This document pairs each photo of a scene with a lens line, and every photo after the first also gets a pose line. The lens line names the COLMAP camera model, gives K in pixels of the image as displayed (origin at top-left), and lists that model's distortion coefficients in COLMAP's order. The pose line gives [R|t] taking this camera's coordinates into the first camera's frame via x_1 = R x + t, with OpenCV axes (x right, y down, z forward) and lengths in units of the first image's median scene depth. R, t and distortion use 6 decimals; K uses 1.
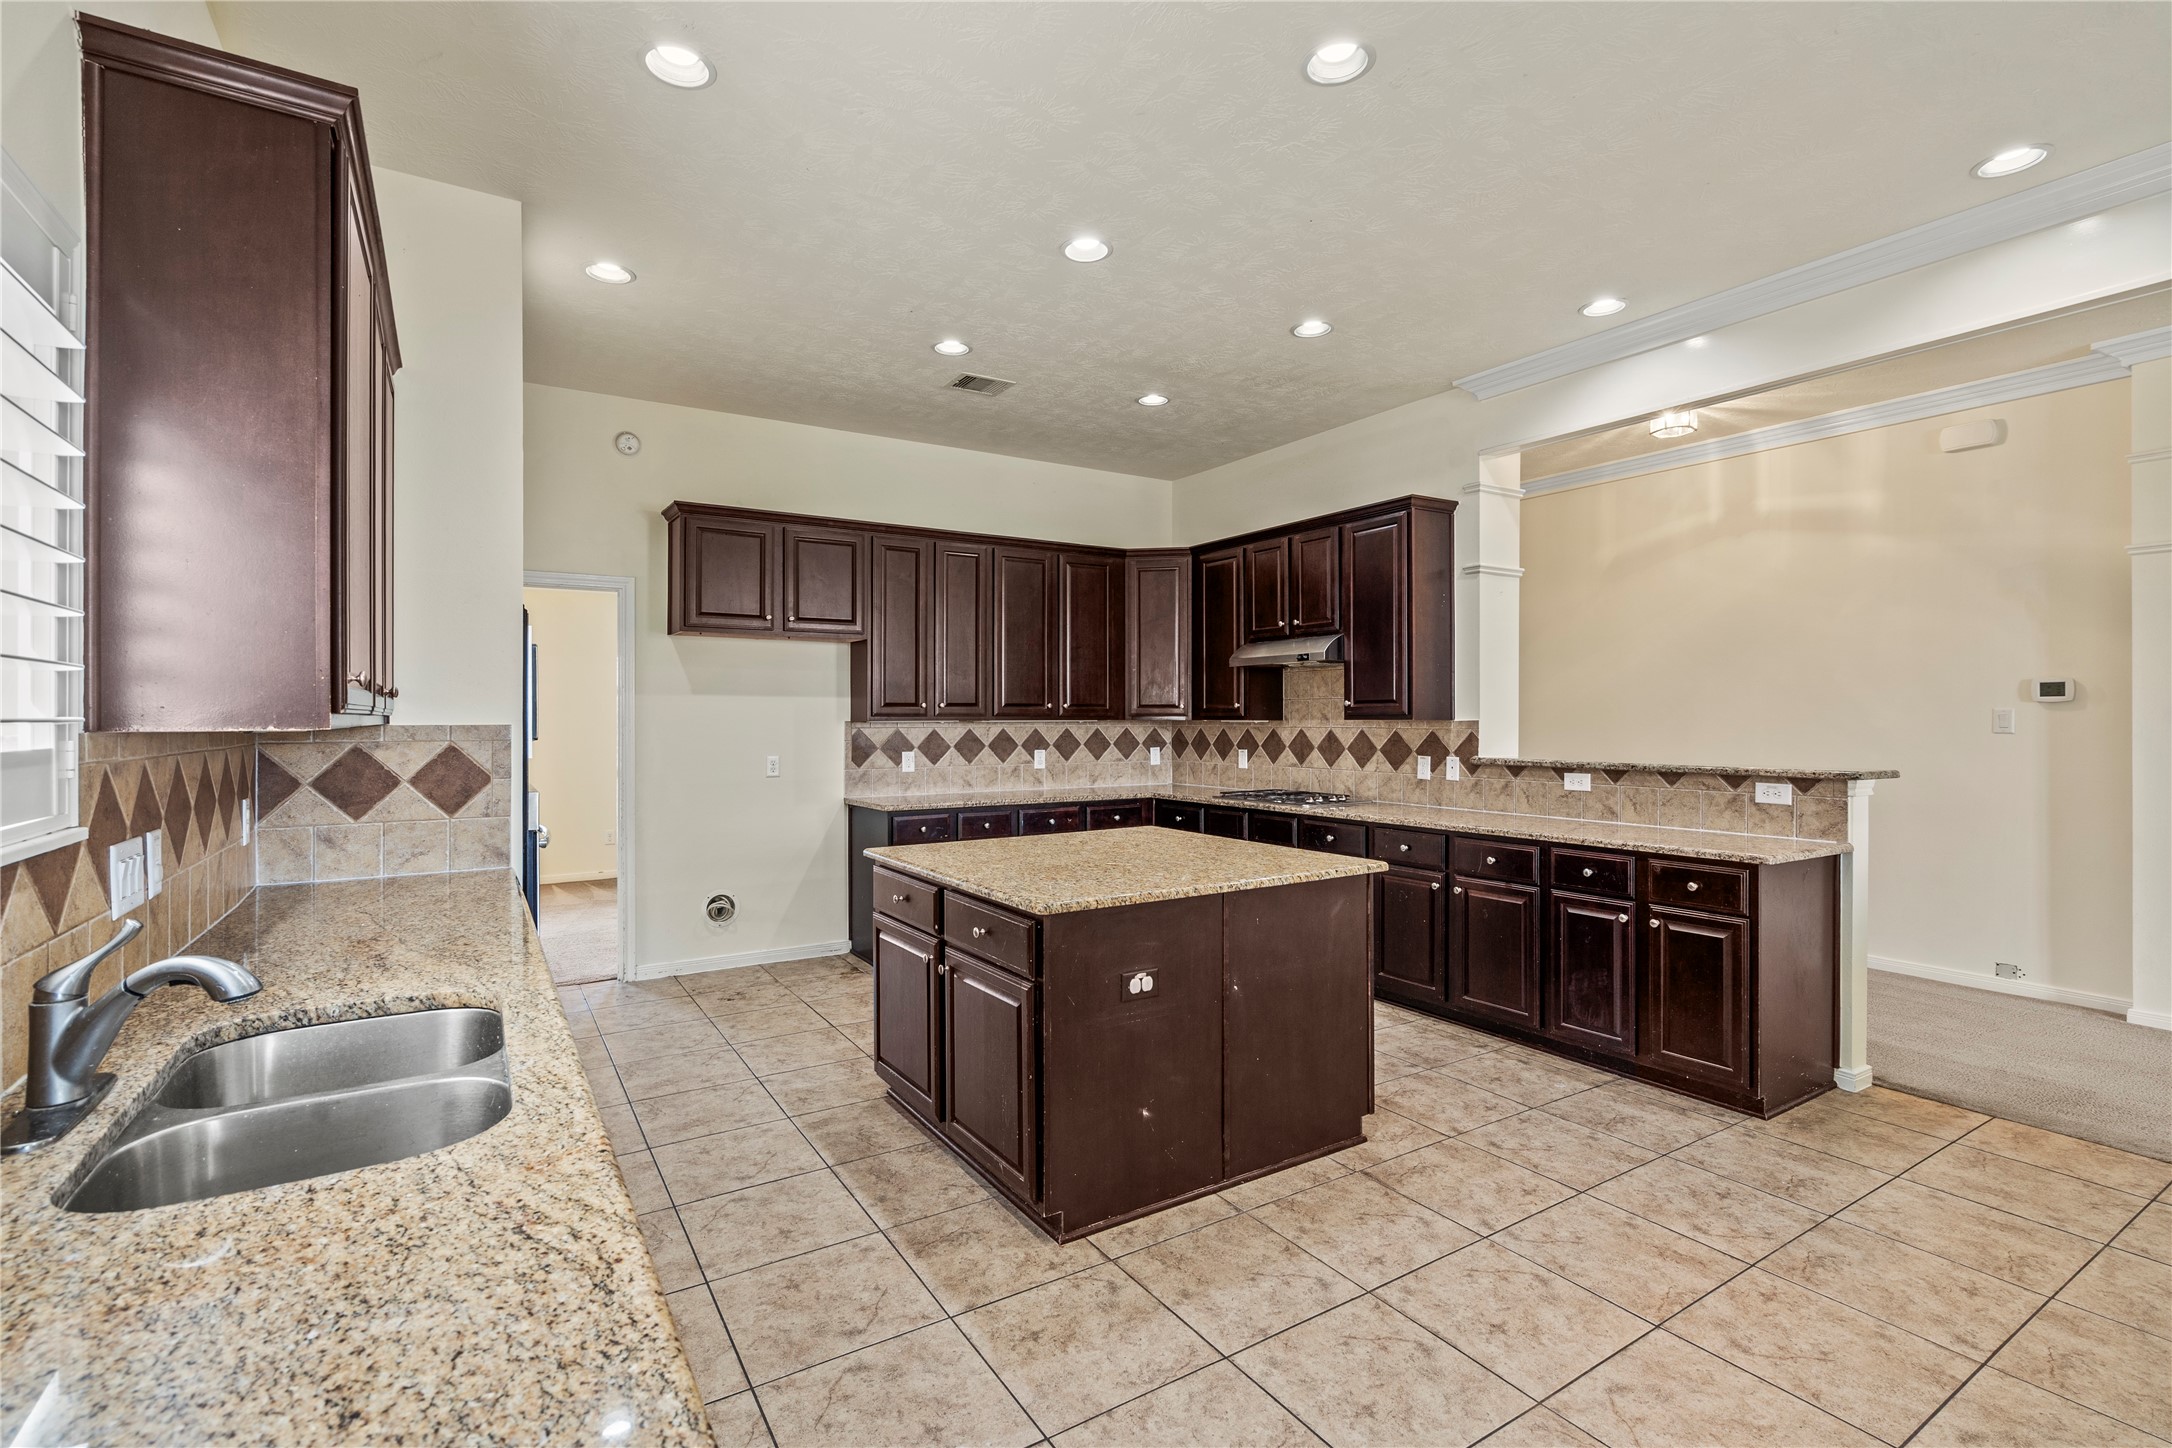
lens RADIAL K [[988.2, 0, 1076.6], [0, 988.2, 706.8], [0, 0, 1]] dist [-0.001997, 0.000511]
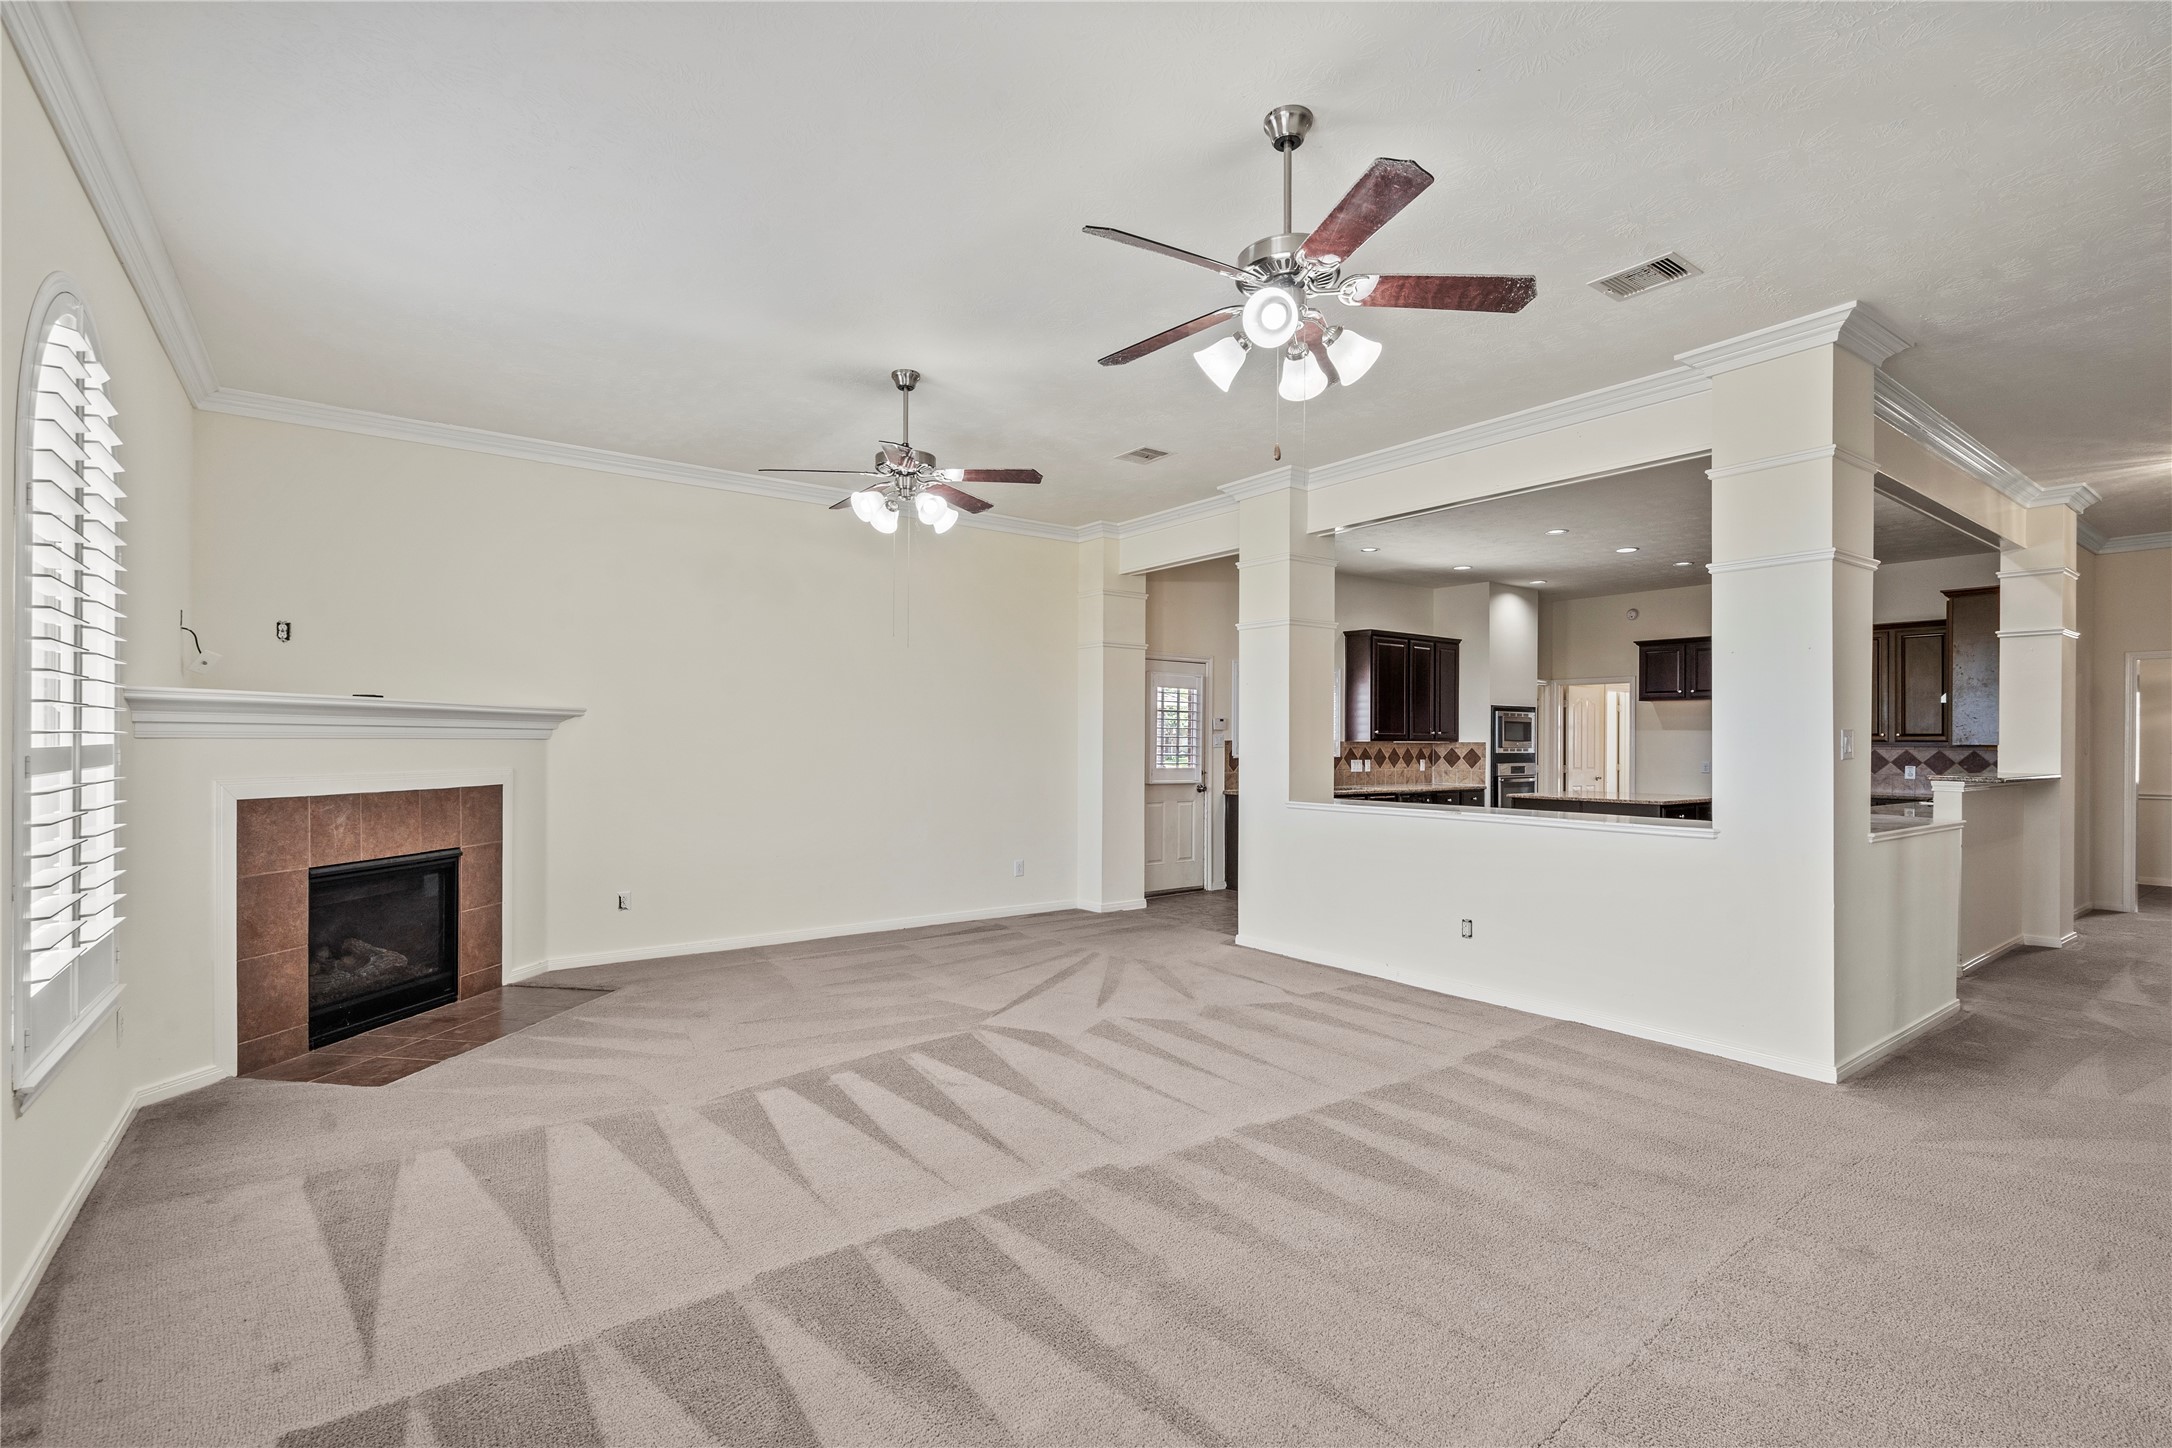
lens RADIAL K [[988.2, 0, 1092.6], [0, 988.2, 745.8], [0, 0, 1]] dist [-0.001997, 0.000511]
pose [[0.085761, 0.007806, -0.996285, 1.653881], [0.002459, 0.999965, 0.008047, 0.000455], [0.996313, -0.003140, 0.085738, -0.372171]]
